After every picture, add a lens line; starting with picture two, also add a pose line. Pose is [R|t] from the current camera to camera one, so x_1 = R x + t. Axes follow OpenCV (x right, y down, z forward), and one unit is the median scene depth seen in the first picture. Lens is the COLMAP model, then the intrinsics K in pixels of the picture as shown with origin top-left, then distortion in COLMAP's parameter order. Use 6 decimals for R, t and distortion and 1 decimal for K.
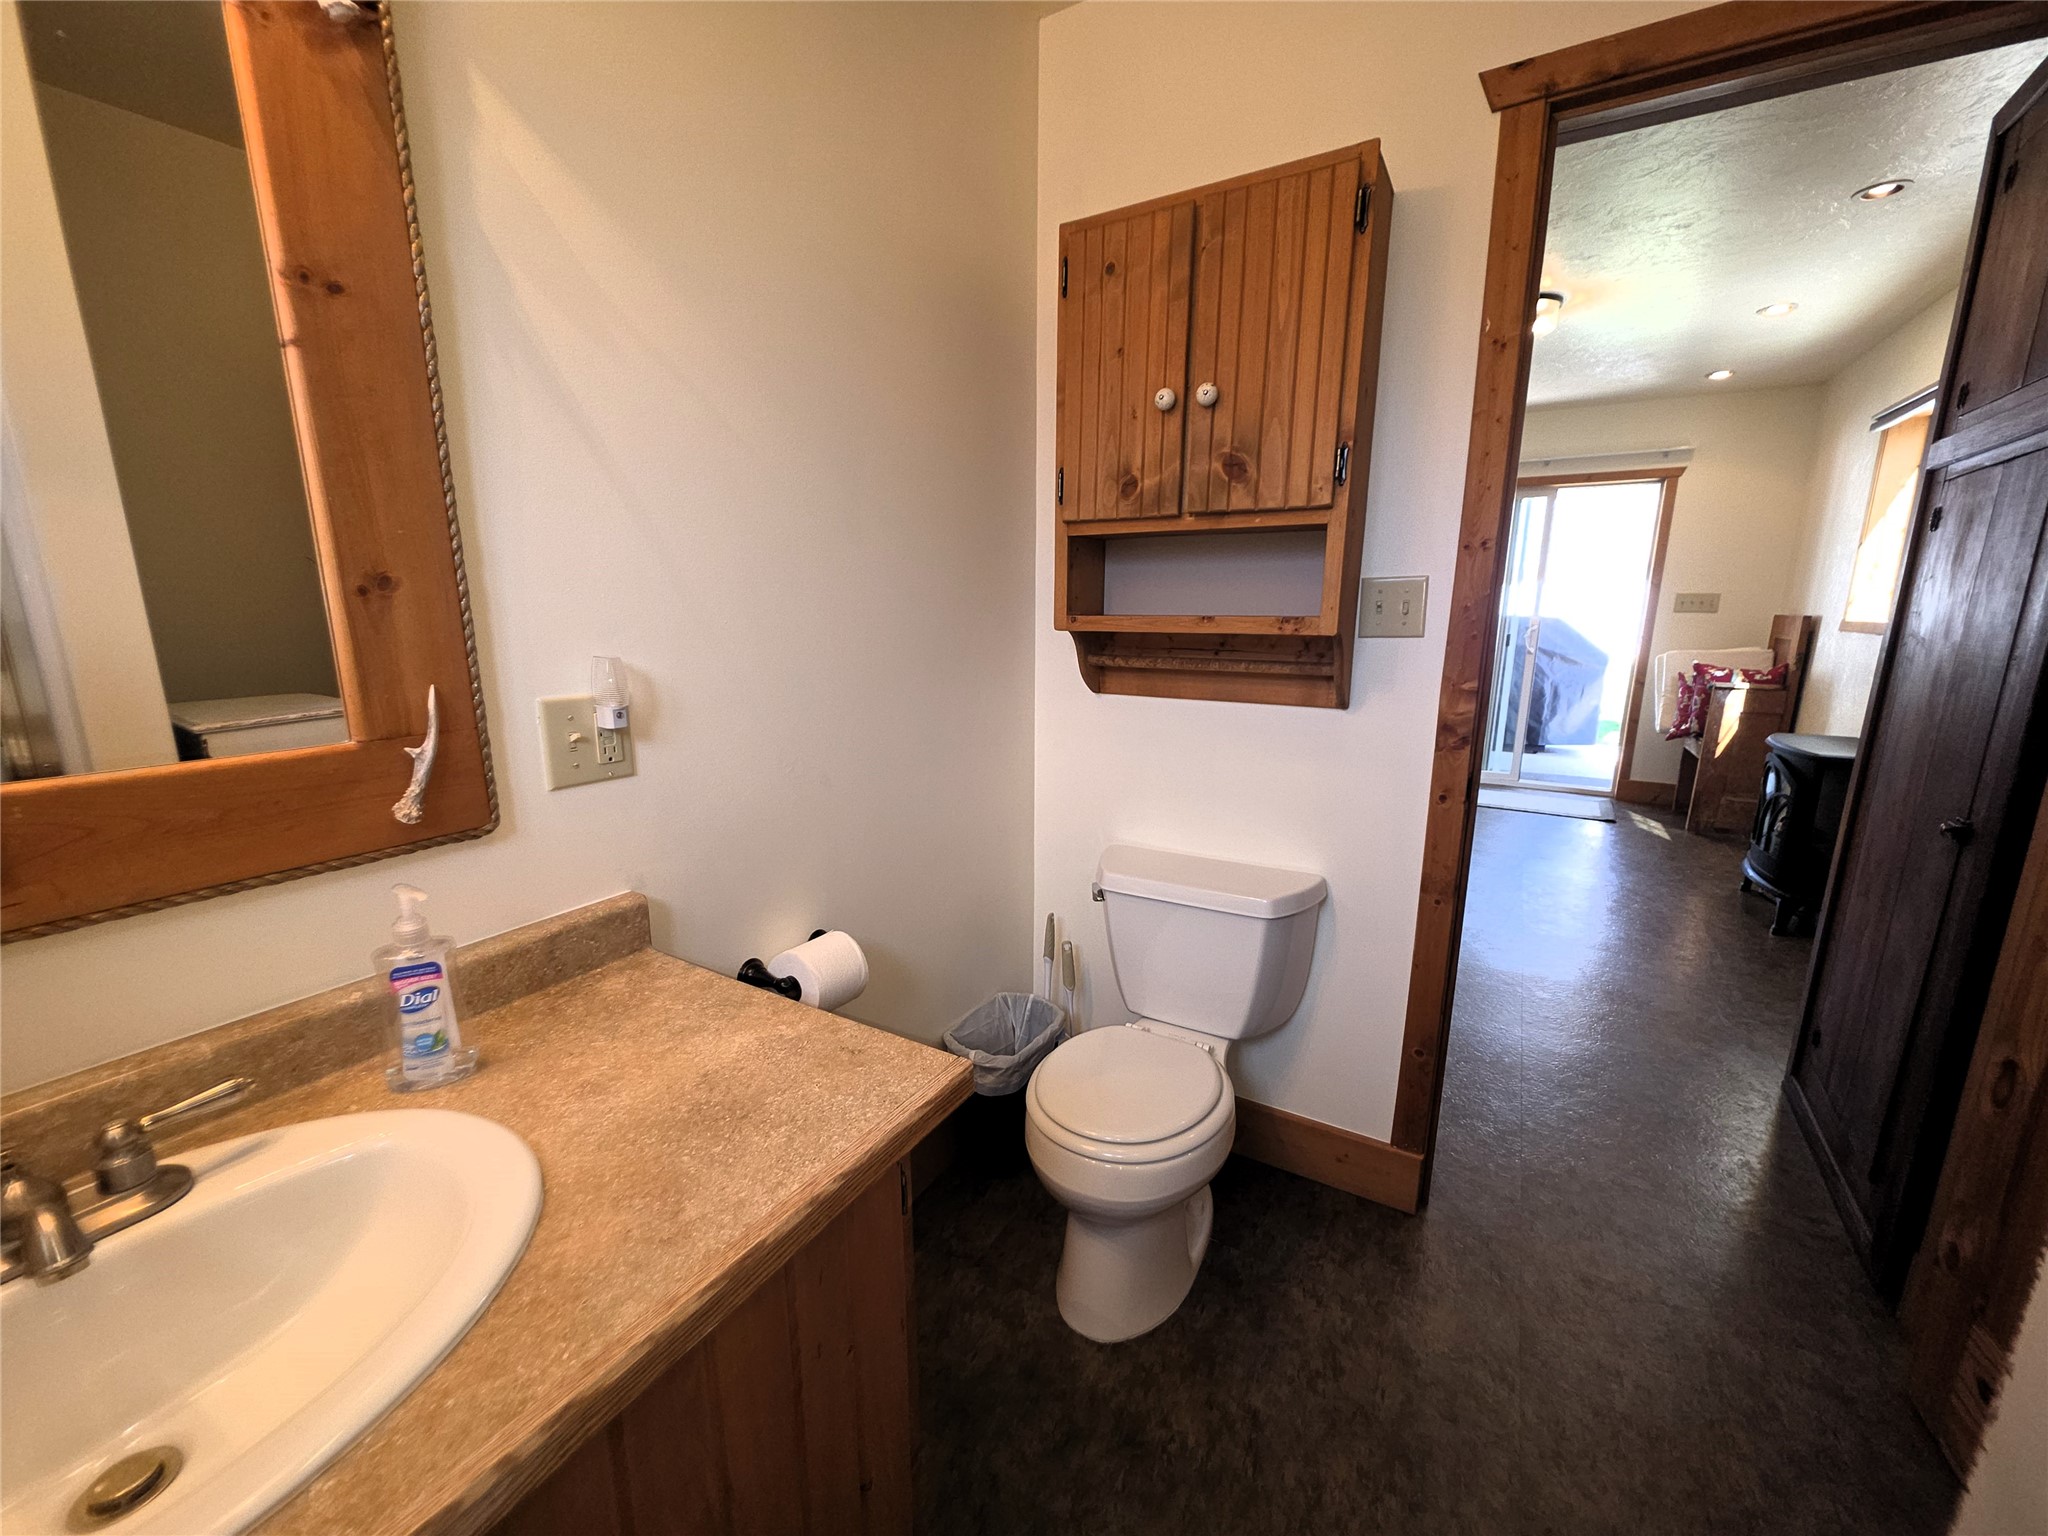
lens RADIAL K [[812.0, 0, 1024.1], [0, 812.0, 768.1], [0, 0, 1]] dist [0.004039, -0.000573]
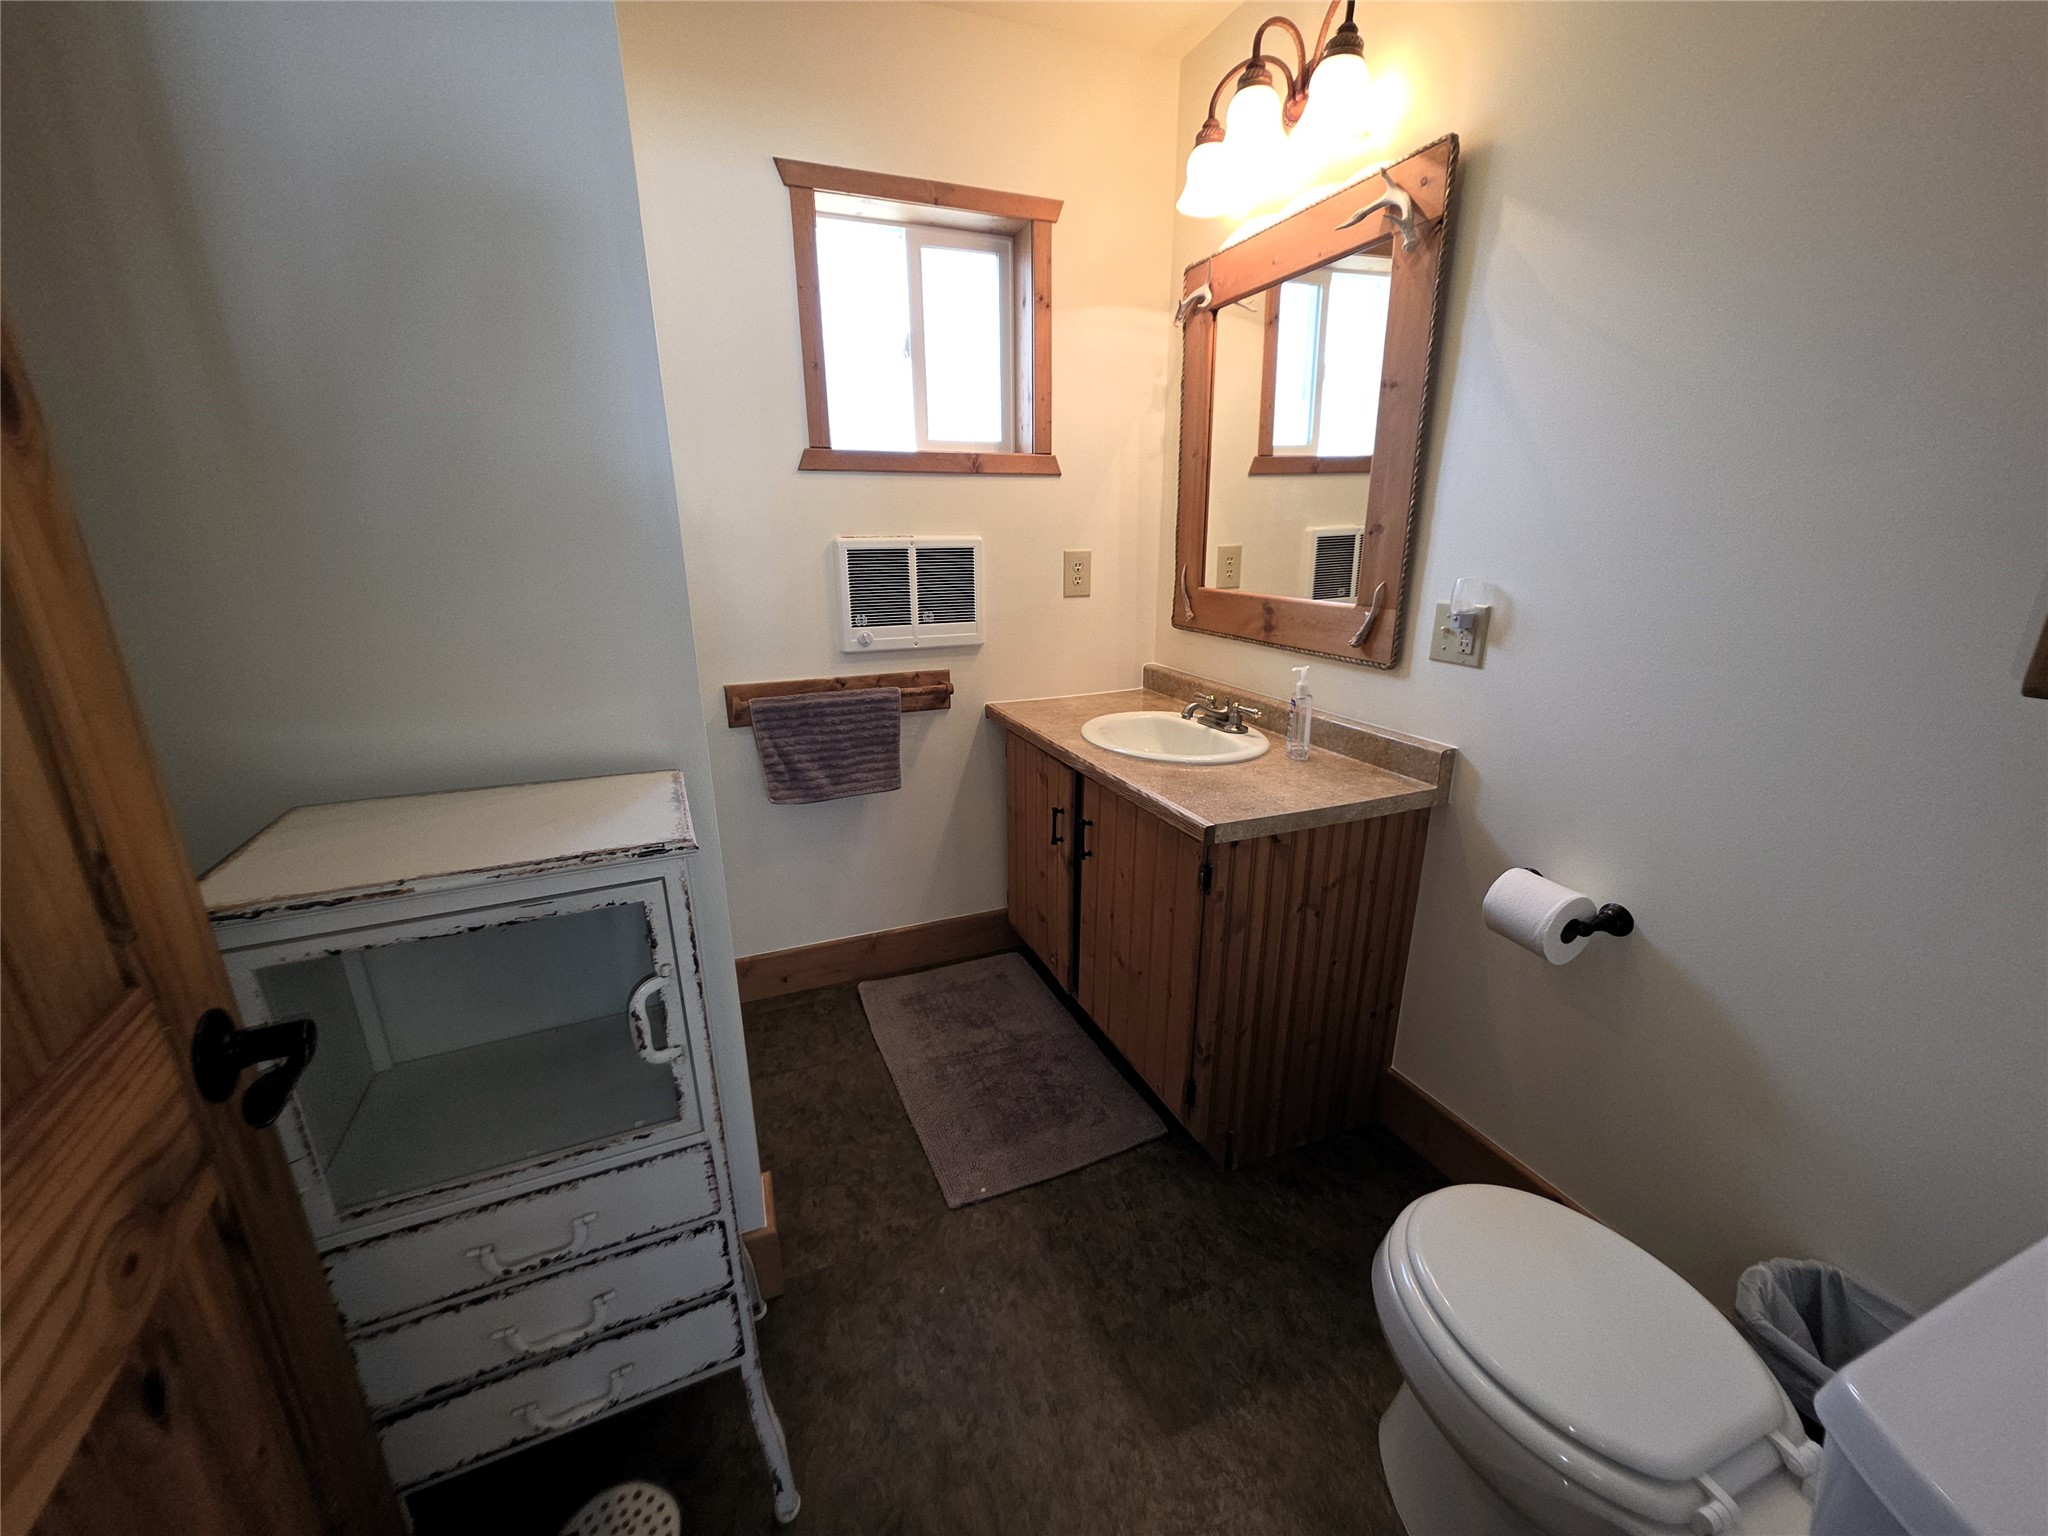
lens RADIAL K [[812.0, 0, 1026.5], [0, 812.0, 774.0], [0, 0, 1]] dist [0.004039, -0.000573]
pose [[-0.581744, 0.235686, -0.778476, 1.197321], [-0.165163, 0.902929, 0.396788, -0.276811], [0.796426, 0.359405, -0.486347, 1.258496]]
